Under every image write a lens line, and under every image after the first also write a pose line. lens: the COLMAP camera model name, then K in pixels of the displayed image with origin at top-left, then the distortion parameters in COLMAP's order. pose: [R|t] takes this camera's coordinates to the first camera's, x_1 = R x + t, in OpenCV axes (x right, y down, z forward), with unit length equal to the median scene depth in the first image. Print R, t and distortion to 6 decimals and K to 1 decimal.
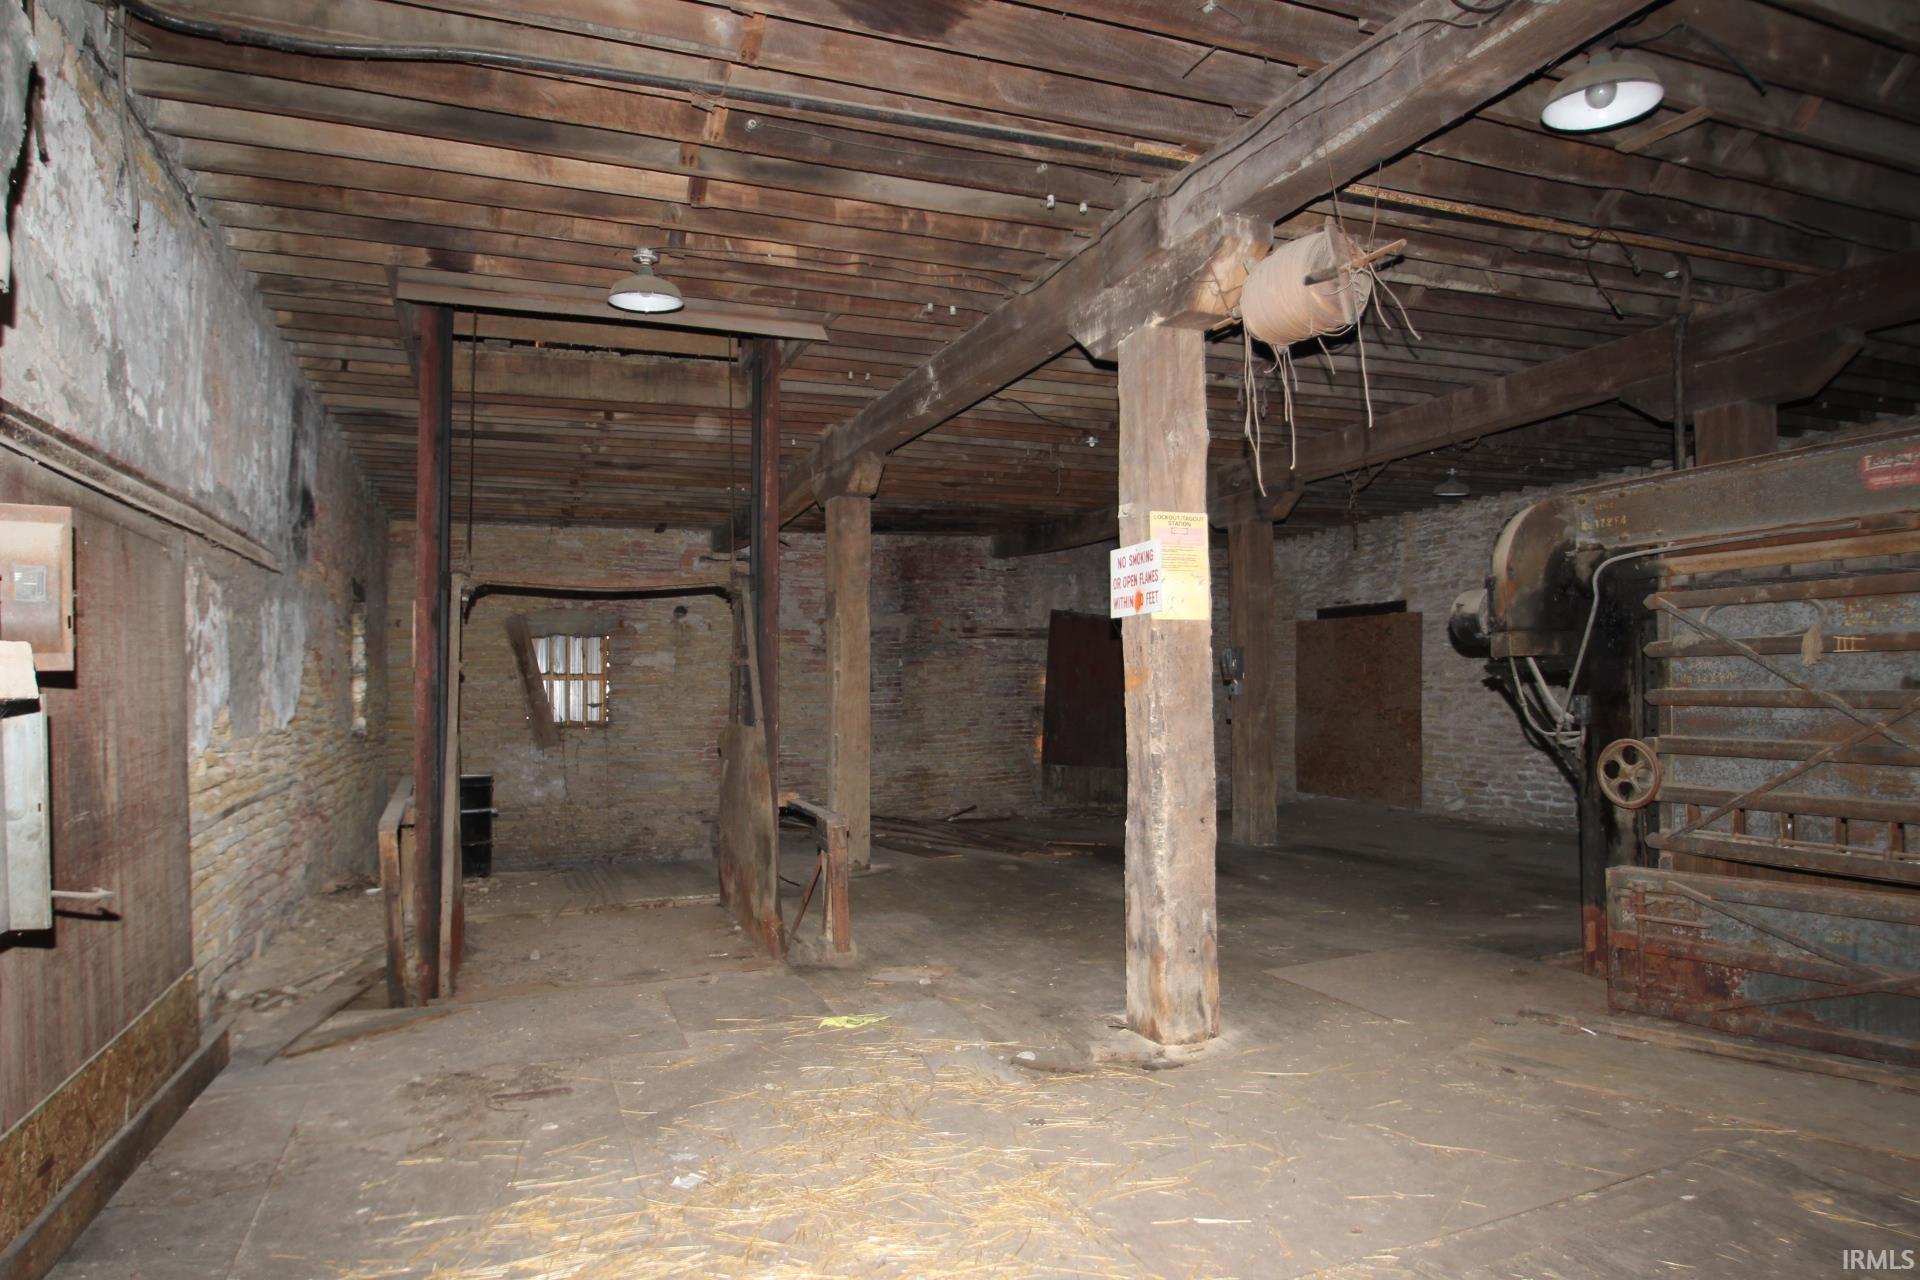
lens RADIAL K [[1157.3, 0, 948.3], [0, 1157.3, 656.5], [0, 0, 1]] dist [-0.025452, 0.000417]
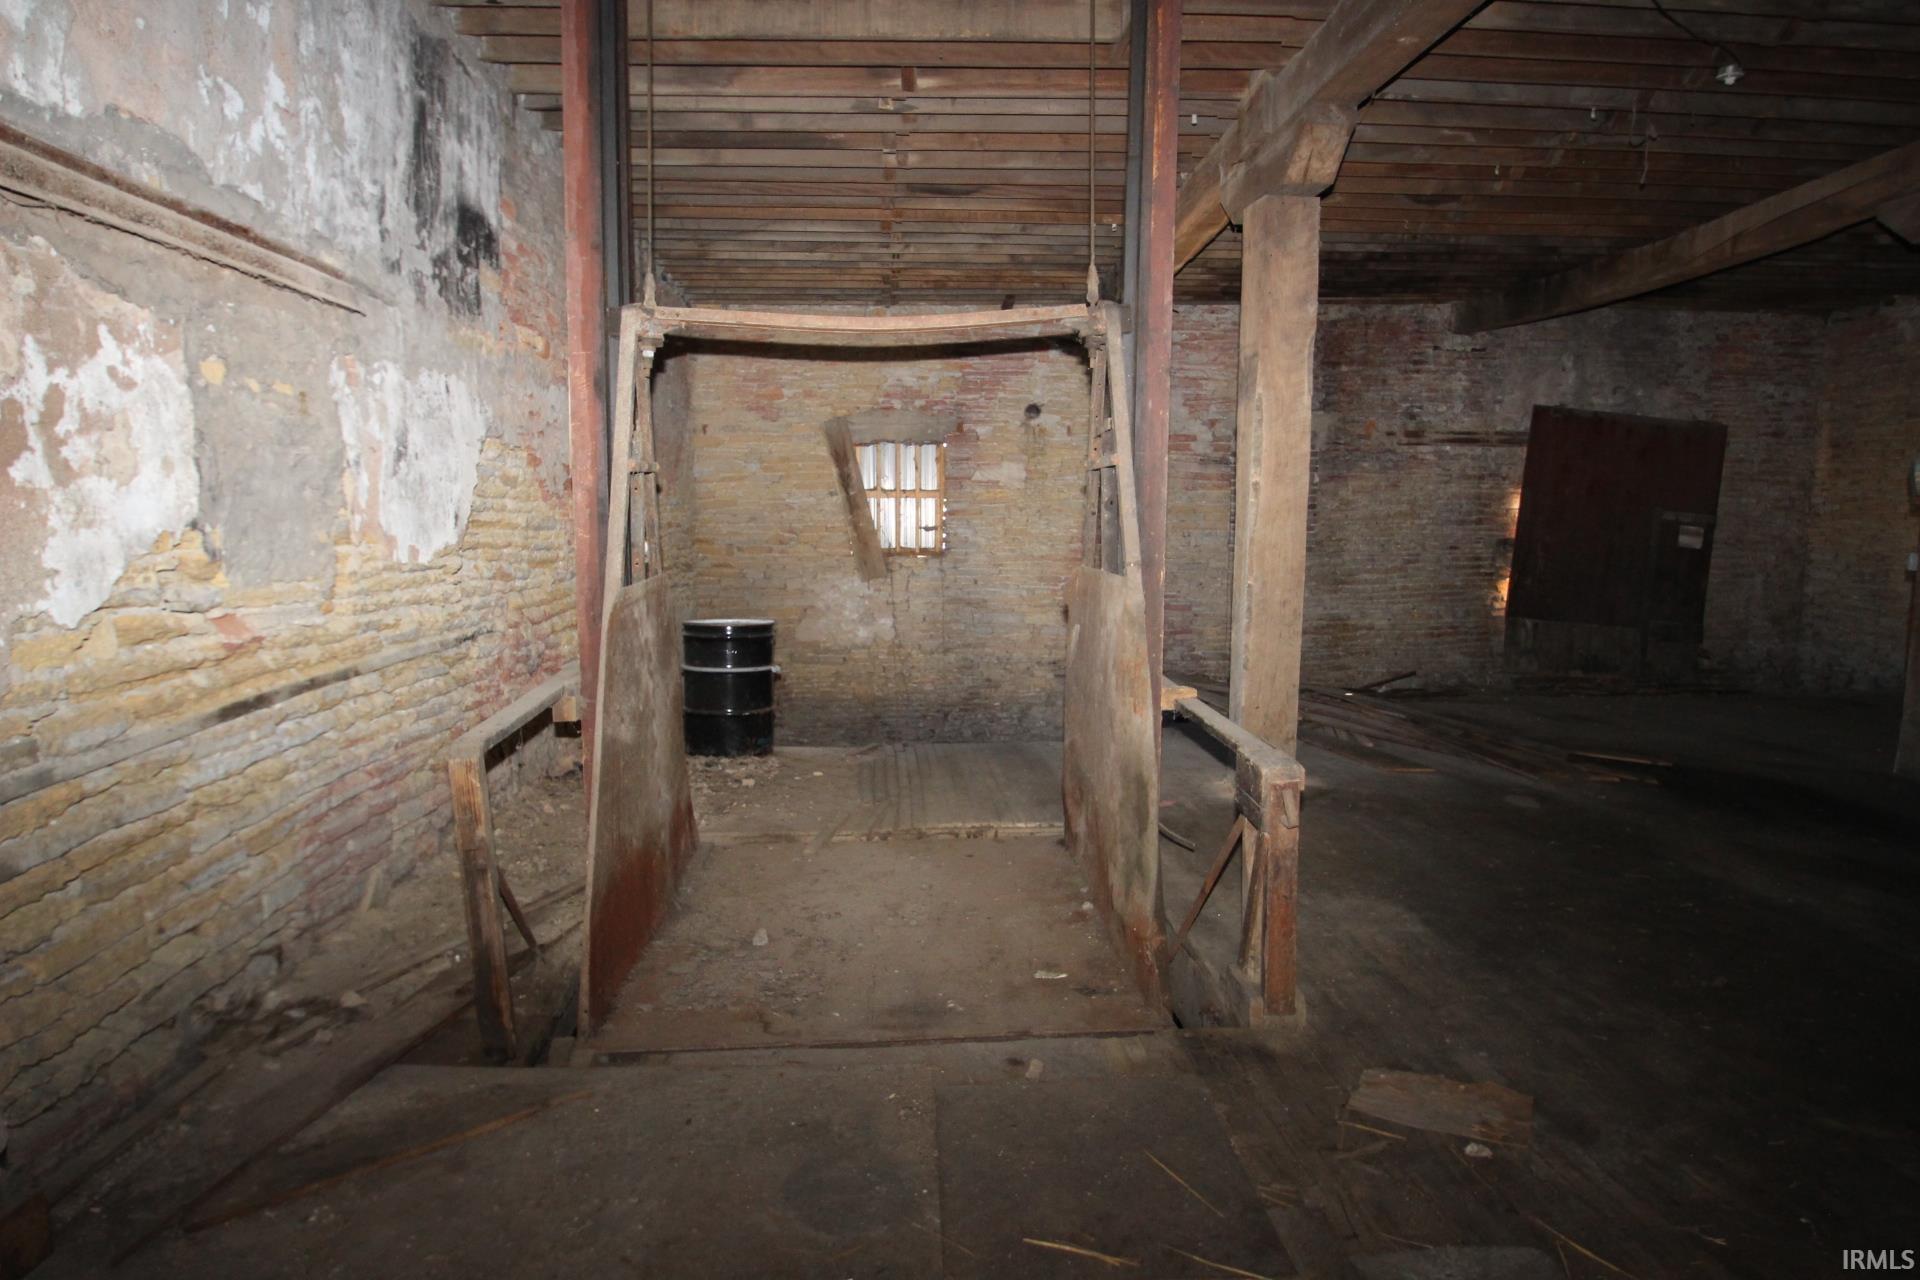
lens RADIAL K [[1157.3, 0, 948.3], [0, 1157.3, 656.5], [0, 0, 1]] dist [-0.025452, 0.000417]
pose [[0.950919, 0.048300, -0.305646, -0.038431], [-0.001222, 0.988321, 0.152379, 0.006991], [0.309436, -0.144527, 0.939873, 0.224720]]
